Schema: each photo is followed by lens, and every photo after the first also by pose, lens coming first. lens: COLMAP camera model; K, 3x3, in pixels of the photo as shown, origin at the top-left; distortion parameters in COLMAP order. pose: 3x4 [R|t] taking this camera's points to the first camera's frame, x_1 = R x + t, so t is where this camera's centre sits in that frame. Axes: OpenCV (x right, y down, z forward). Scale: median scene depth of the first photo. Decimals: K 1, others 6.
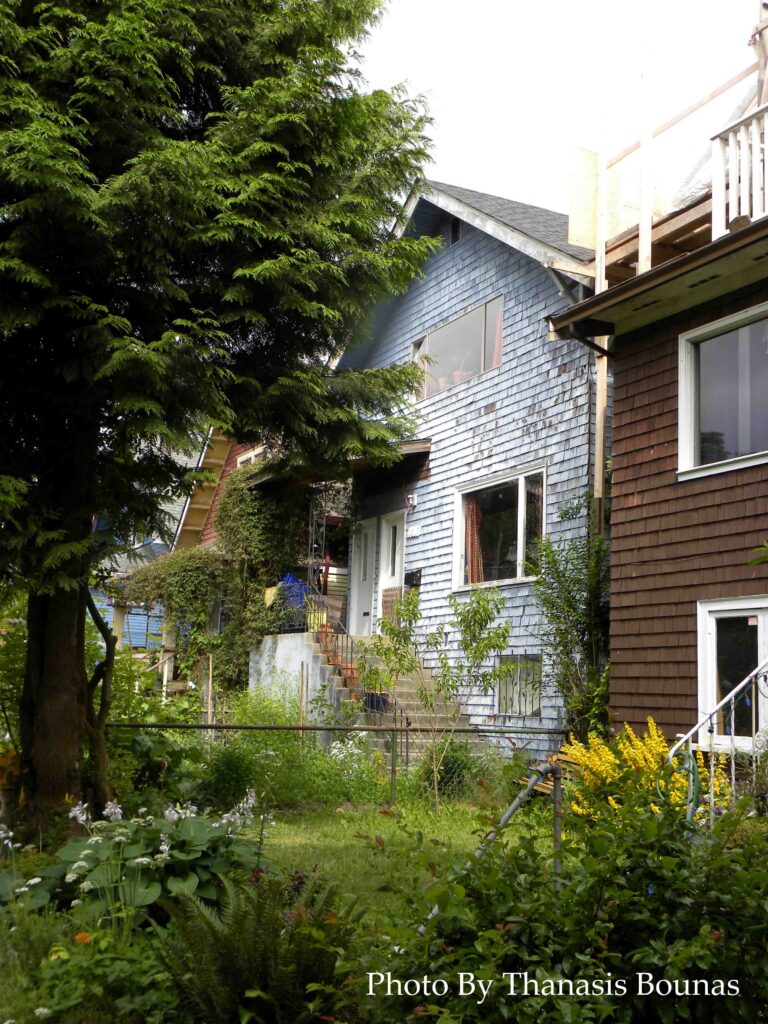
lens RADIAL K [[1217.7, 0, 384.0], [0, 1217.7, 512.0], [0, 0, 1]] dist [-0.000430, -0.001757]
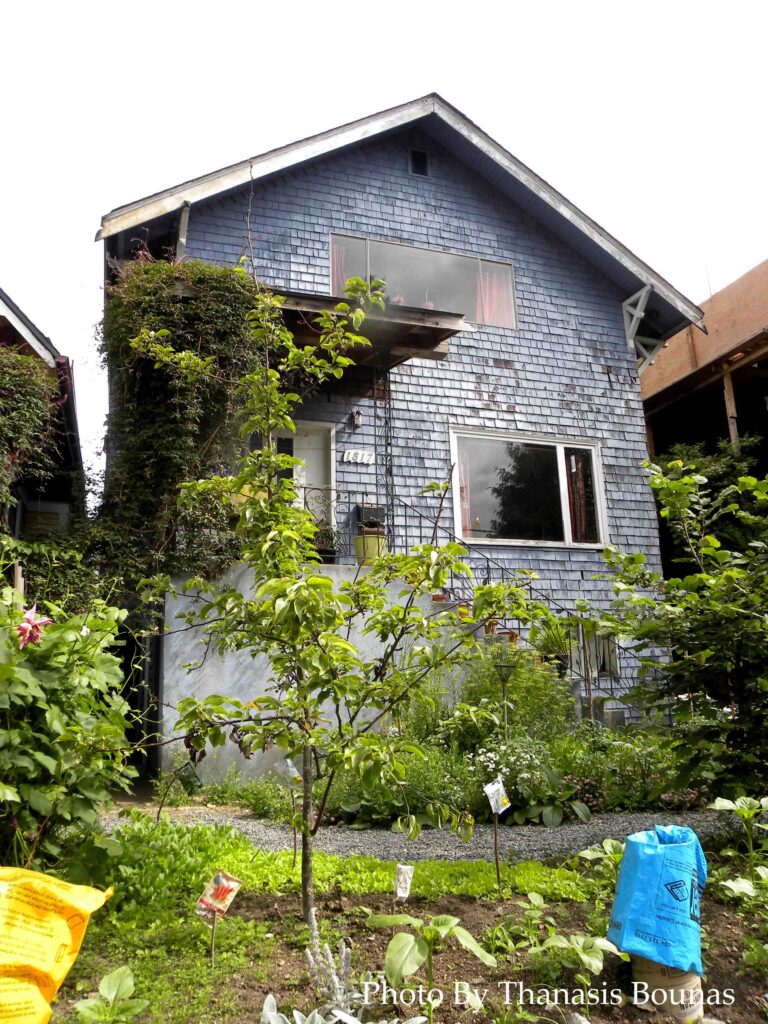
lens RADIAL K [[761.3, 0, 384.0], [0, 761.3, 512.0], [0, 0, 1]] dist [-0.105753, 0.000224]
pose [[0.123118, 0.199194, 0.972195, -0.532166], [-0.125464, 0.974912, -0.183862, 0.166989], [-0.984429, -0.099339, 0.145021, 1.082863]]
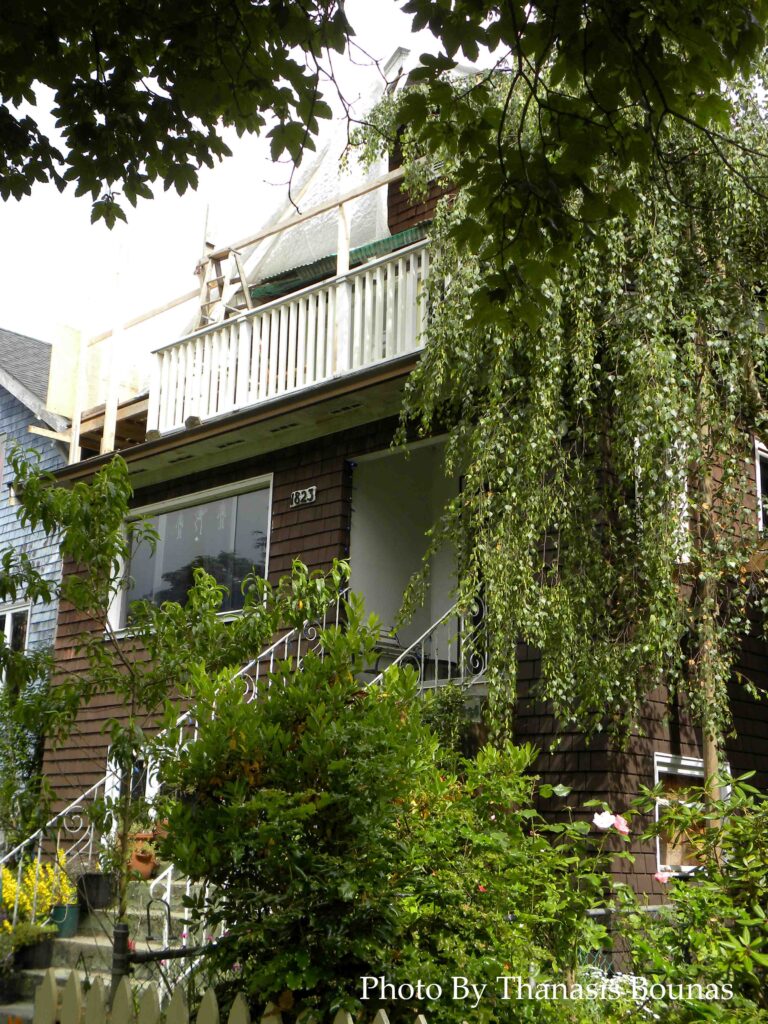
lens RADIAL K [[1345.1, 0, 384.0], [0, 1345.1, 512.0], [0, 0, 1]] dist [0.019900, 0.020143]
pose [[0.946882, 0.070176, 0.313830, 0.051475], [-0.044445, 0.995091, -0.088418, -0.028305], [-0.318494, 0.069773, 0.945354, -0.190589]]
